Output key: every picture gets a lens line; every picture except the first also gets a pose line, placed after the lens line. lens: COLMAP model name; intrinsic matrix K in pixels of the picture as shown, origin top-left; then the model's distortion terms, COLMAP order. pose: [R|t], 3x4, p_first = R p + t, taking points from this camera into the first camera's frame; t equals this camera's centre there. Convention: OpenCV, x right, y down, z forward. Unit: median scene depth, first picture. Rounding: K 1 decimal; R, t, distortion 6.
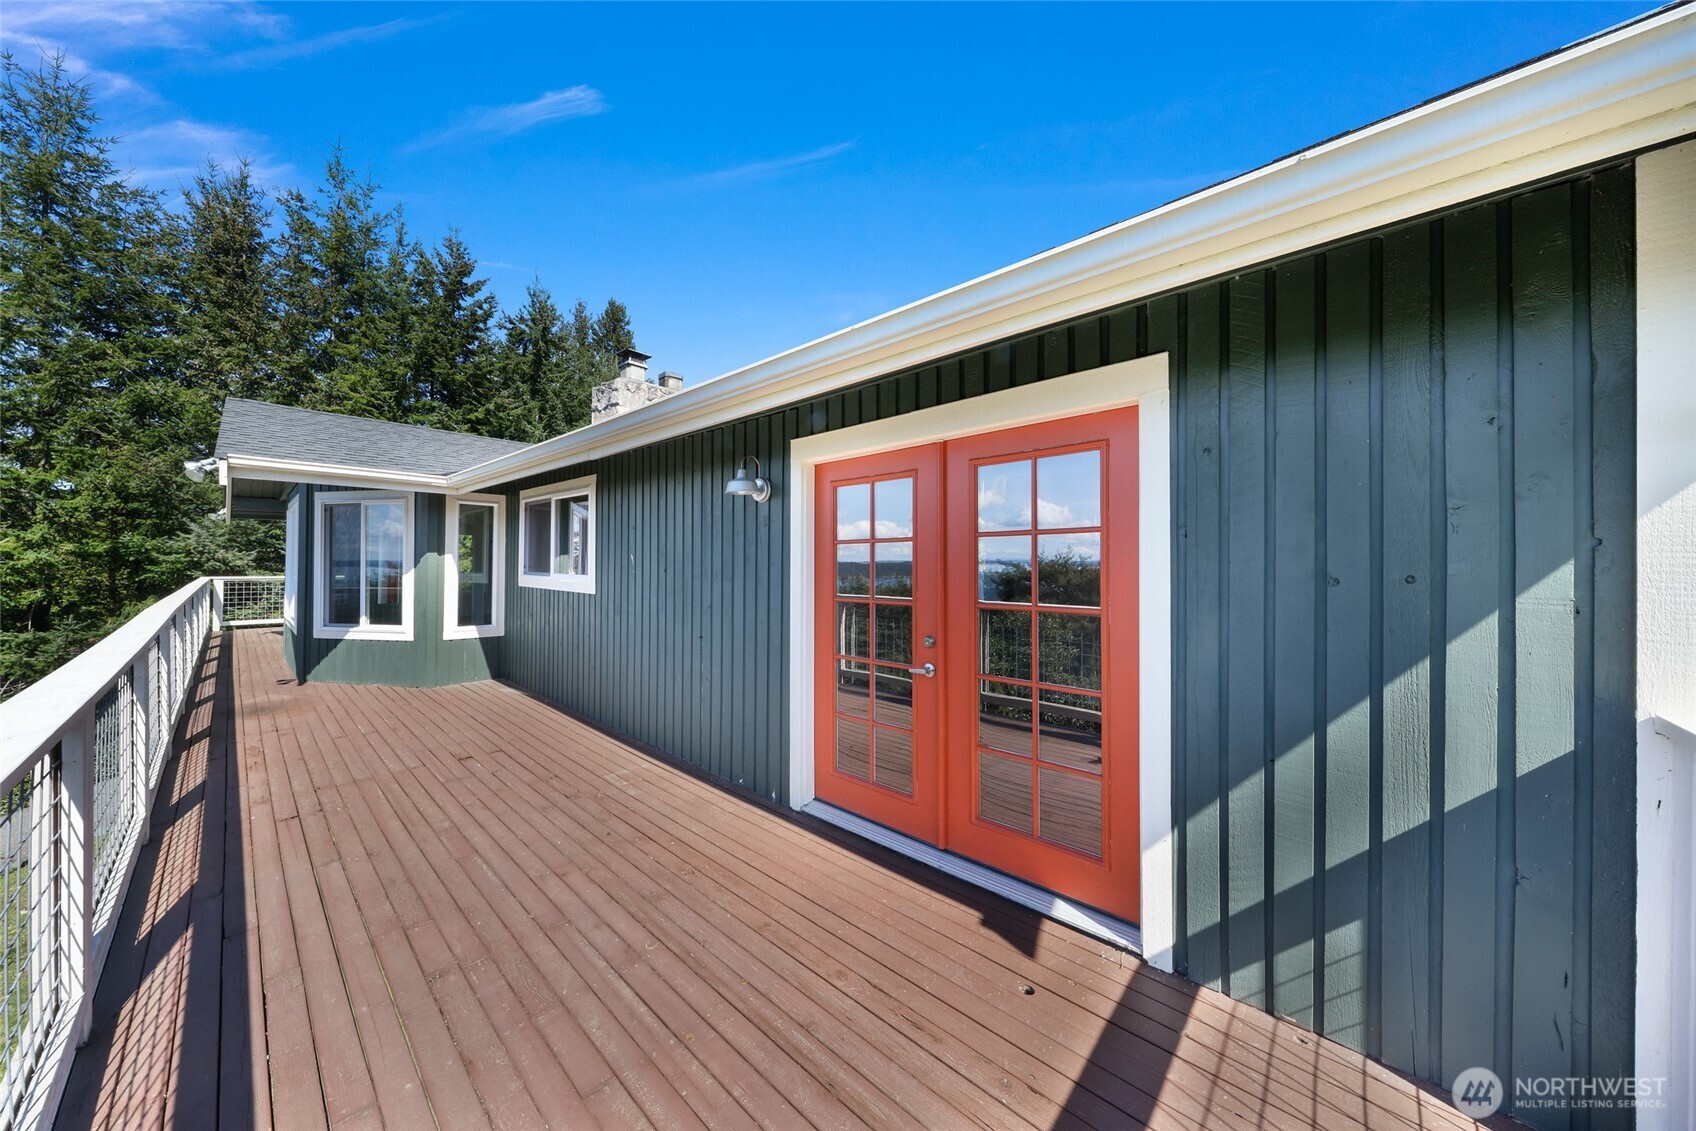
lens RADIAL K [[556.0, 0, 848.7], [0, 556.0, 565.1], [0, 0, 1]] dist [0.002011, -0.000001]
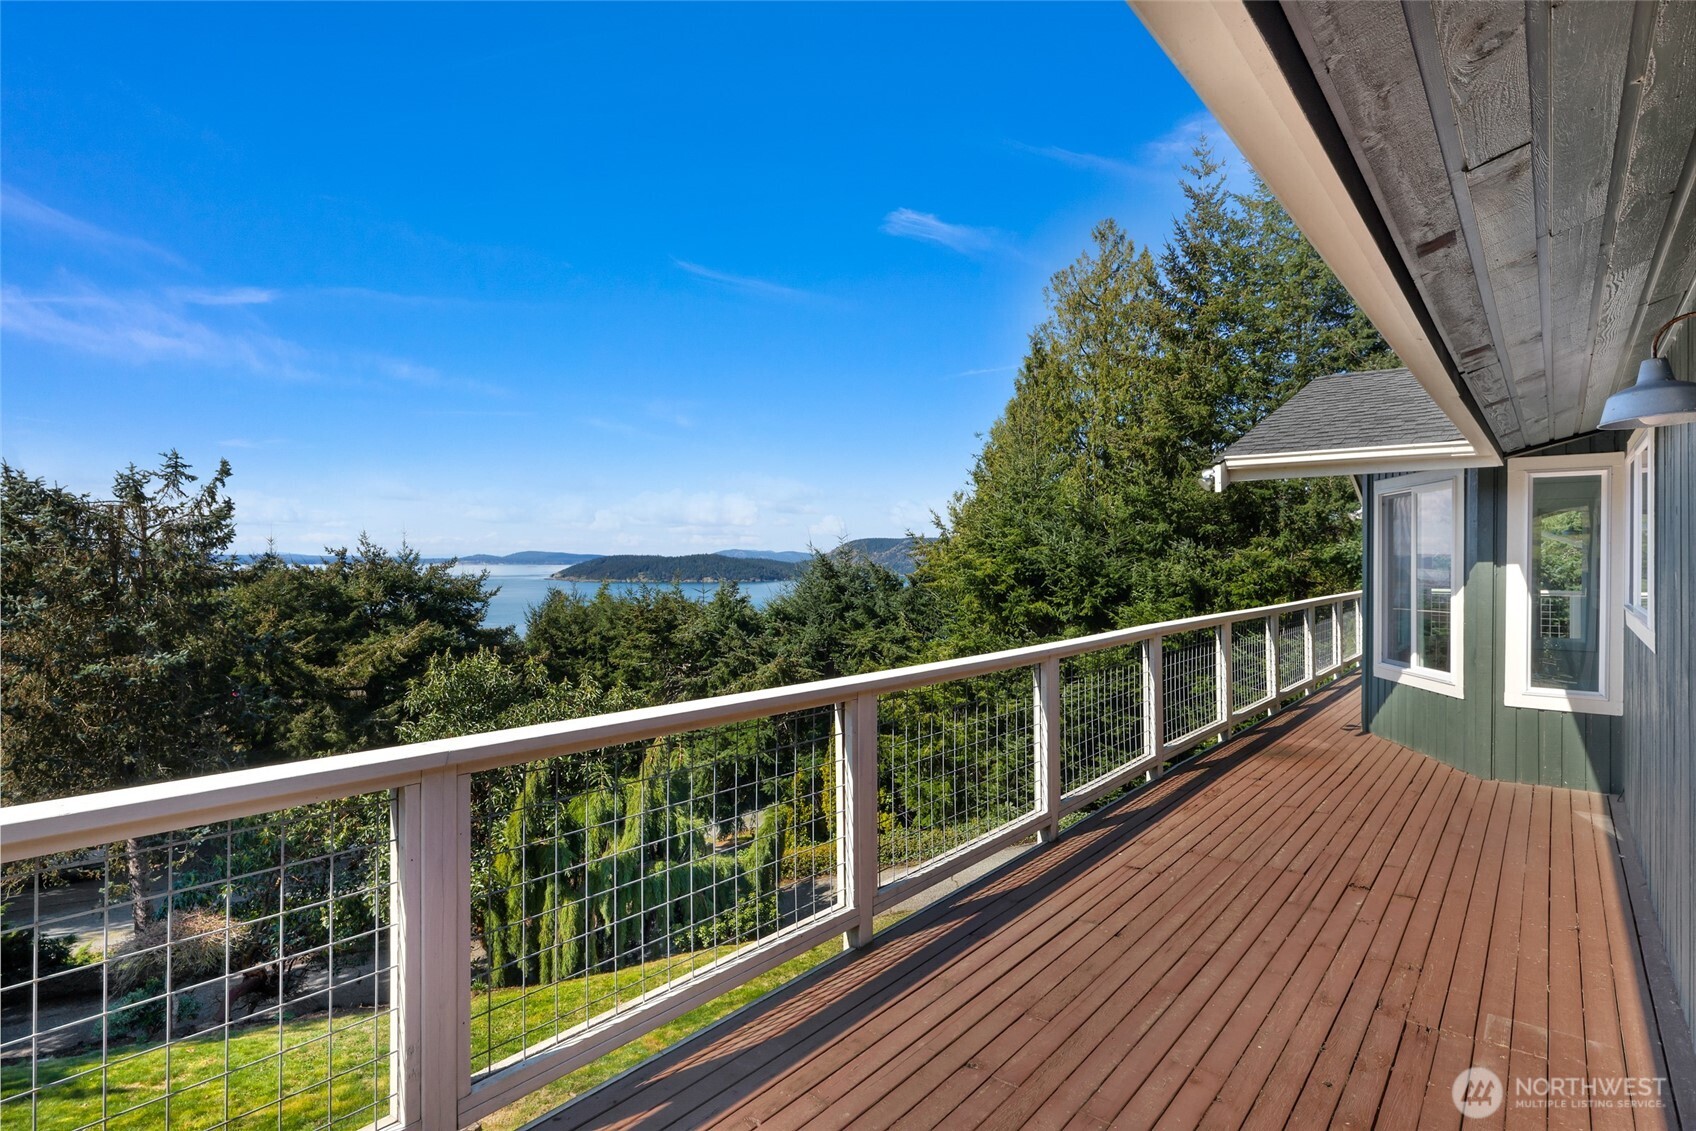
lens RADIAL K [[901.3, 0, 847.2], [0, 901.3, 563.2], [0, 0, 1]] dist [0.000664, -0.000265]
pose [[0.051822, -0.004541, -0.998646, 0.221220], [0.000004, 0.999990, -0.004547, -0.016523], [0.998656, 0.000232, 0.051822, 0.236084]]
